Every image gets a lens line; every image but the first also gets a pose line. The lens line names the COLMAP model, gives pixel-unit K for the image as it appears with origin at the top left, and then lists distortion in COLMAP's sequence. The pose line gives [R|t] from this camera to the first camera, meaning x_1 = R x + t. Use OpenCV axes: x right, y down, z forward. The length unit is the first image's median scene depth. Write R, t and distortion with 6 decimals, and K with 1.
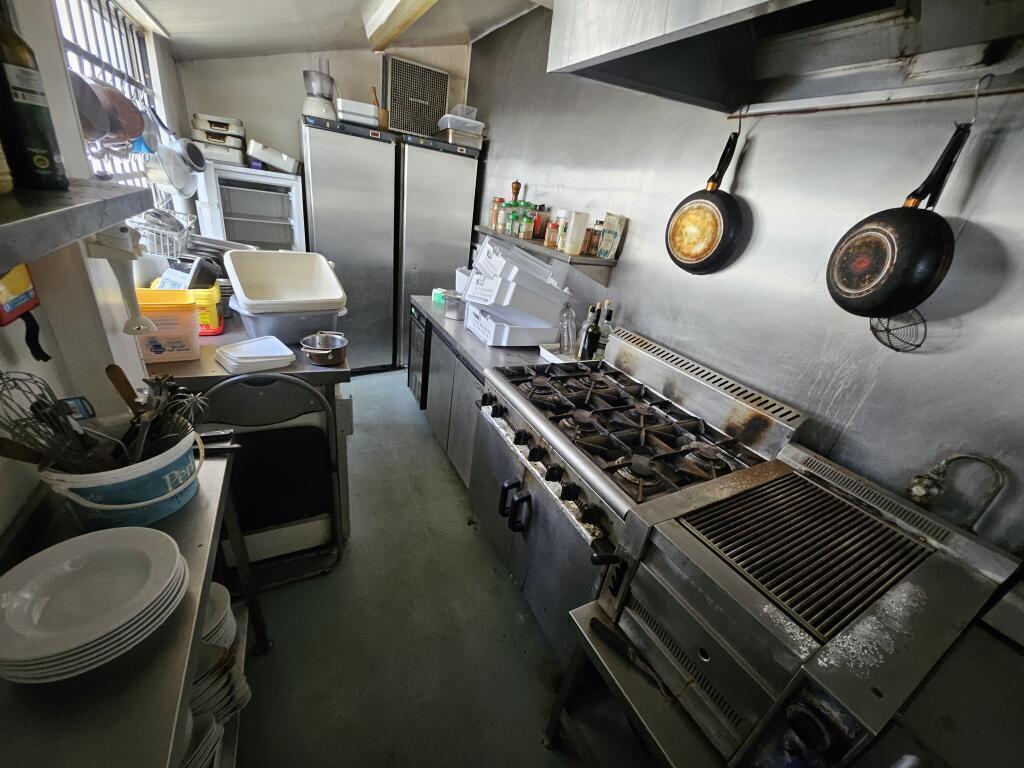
lens RADIAL K [[401.1, 0, 515.4], [0, 401.1, 377.9], [0, 0, 1]] dist [-0.000078, 0.000019]
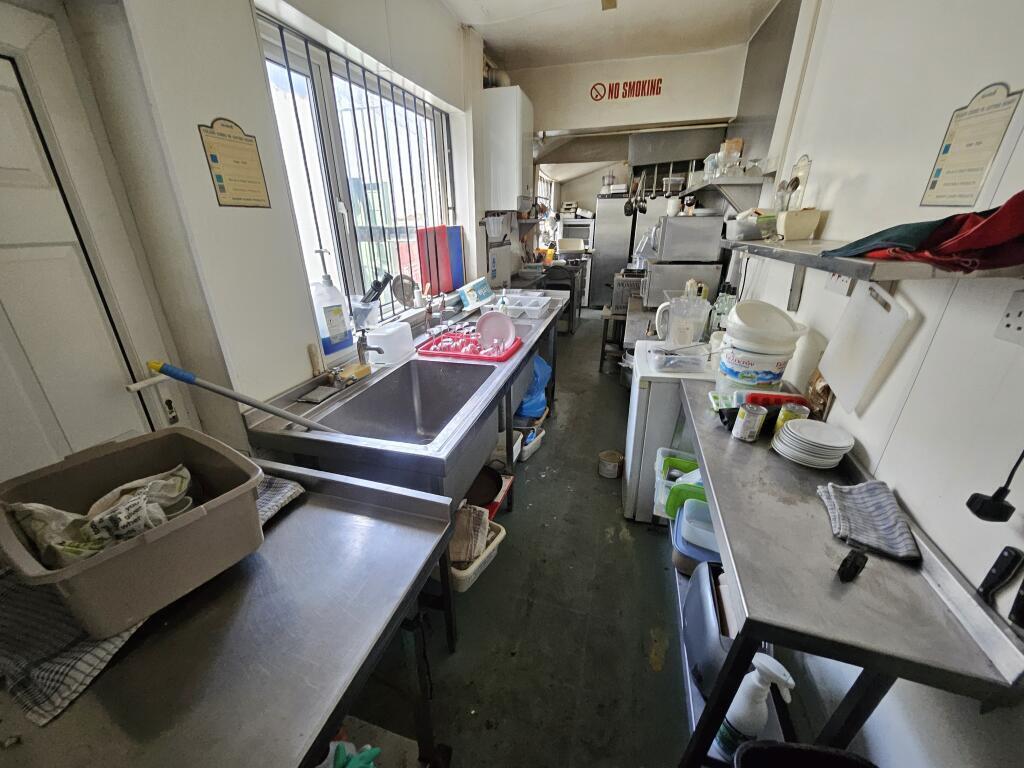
lens RADIAL K [[401.1, 0, 508.8], [0, 401.1, 383.9], [0, 0, 1]] dist [-0.000078, 0.000019]
pose [[0.707657, 0.121104, -0.696101, 0.956064], [-0.182181, 0.983163, -0.014160, 0.636919], [0.682666, 0.136837, 0.717805, -1.006647]]
